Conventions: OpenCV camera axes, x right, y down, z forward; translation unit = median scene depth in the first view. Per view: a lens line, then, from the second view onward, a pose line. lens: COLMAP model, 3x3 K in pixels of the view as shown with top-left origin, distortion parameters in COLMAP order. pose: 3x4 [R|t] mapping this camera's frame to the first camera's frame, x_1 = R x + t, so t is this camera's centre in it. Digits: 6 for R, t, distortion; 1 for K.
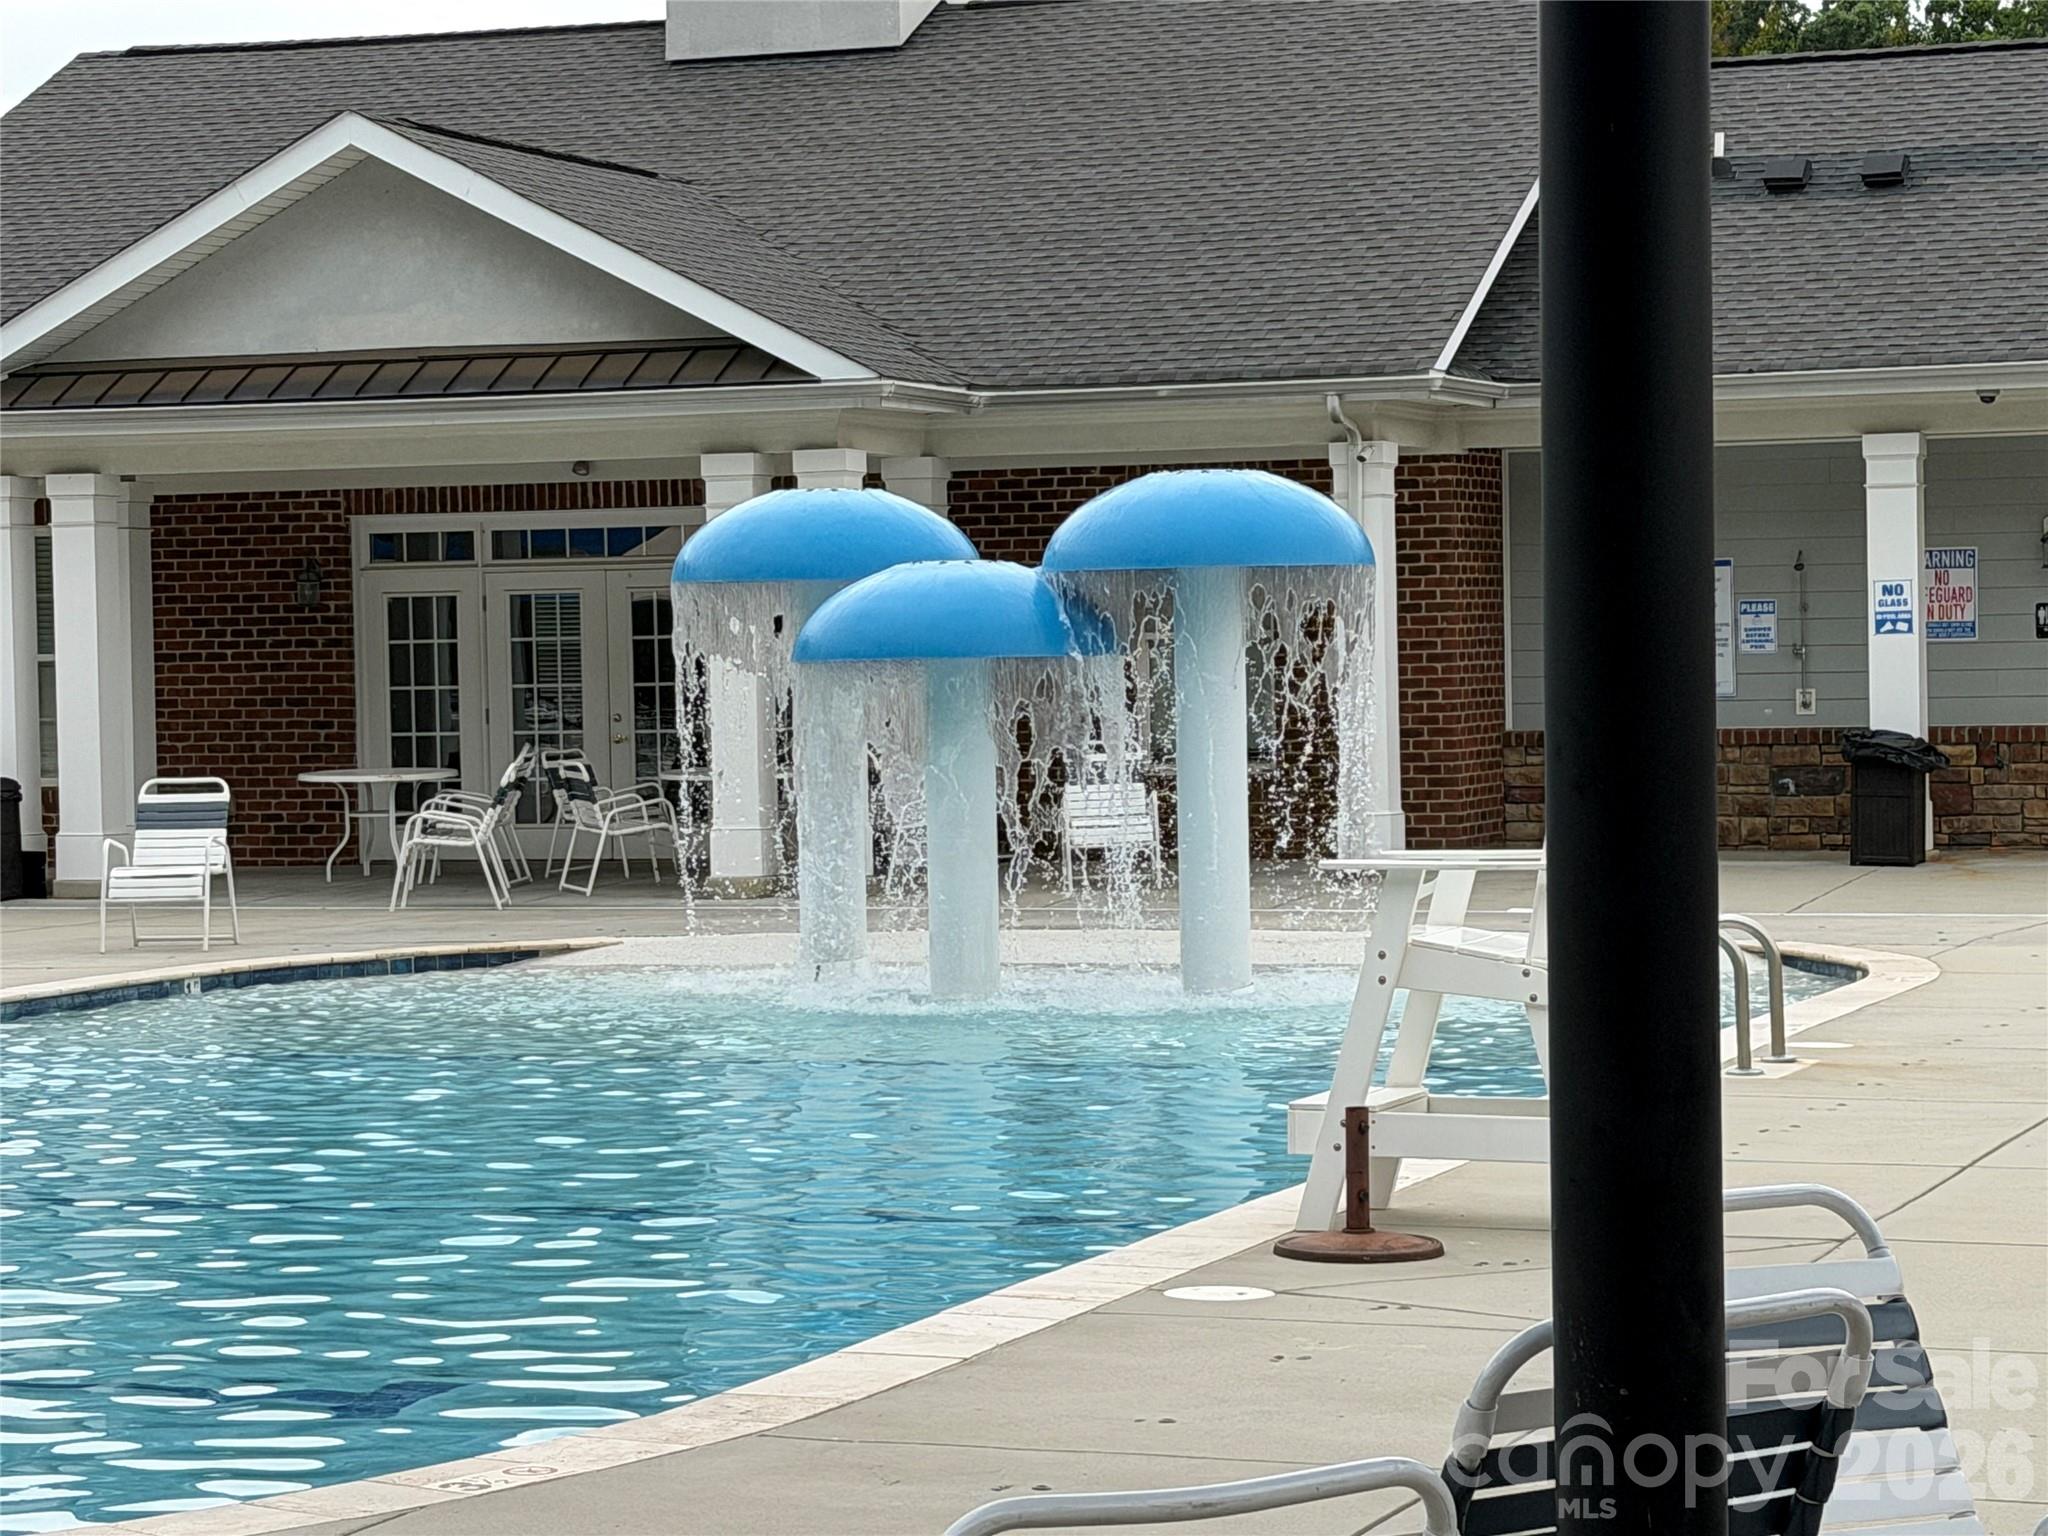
lens RADIAL K [[5247.0, 0, 1024.0], [0, 5247.0, 768.0], [0, 0, 1]] dist [0.215593, 0.354977]
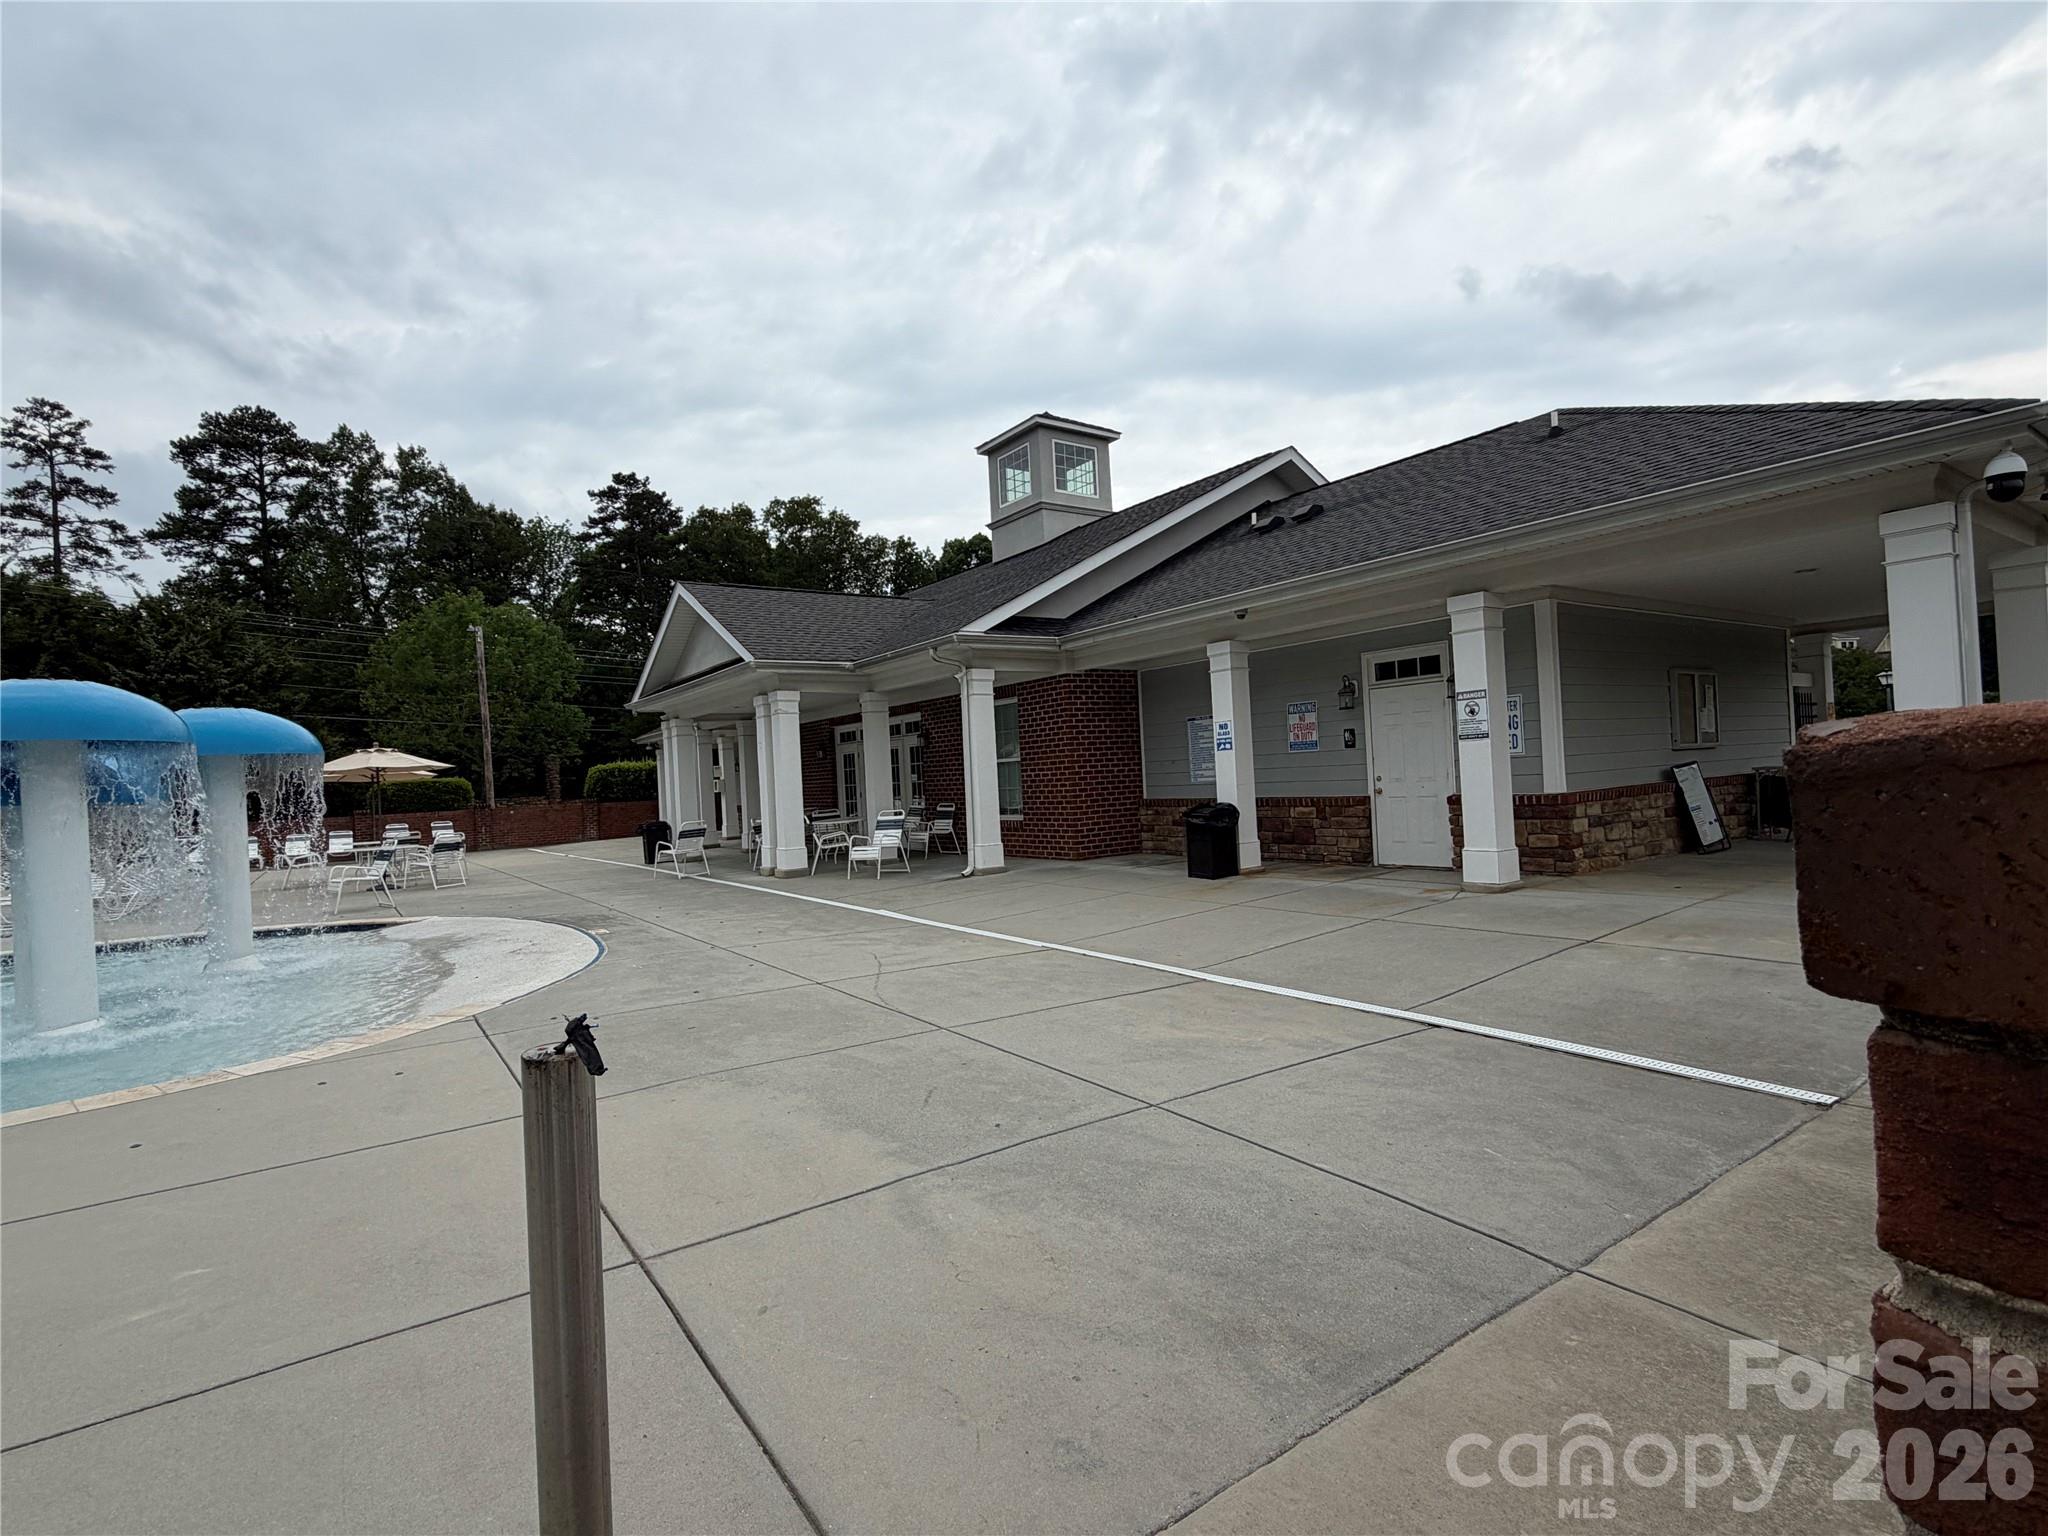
lens RADIAL K [[996.6, 0, 1024.0], [0, 996.6, 768.0], [0, 0, 1]] dist [-0.002073, -0.000841]
pose [[0.853707, -0.028281, -0.519986, 0.283337], [0.026937, 0.999586, -0.010140, -0.017779], [0.520057, -0.005351, 0.854115, 0.670443]]
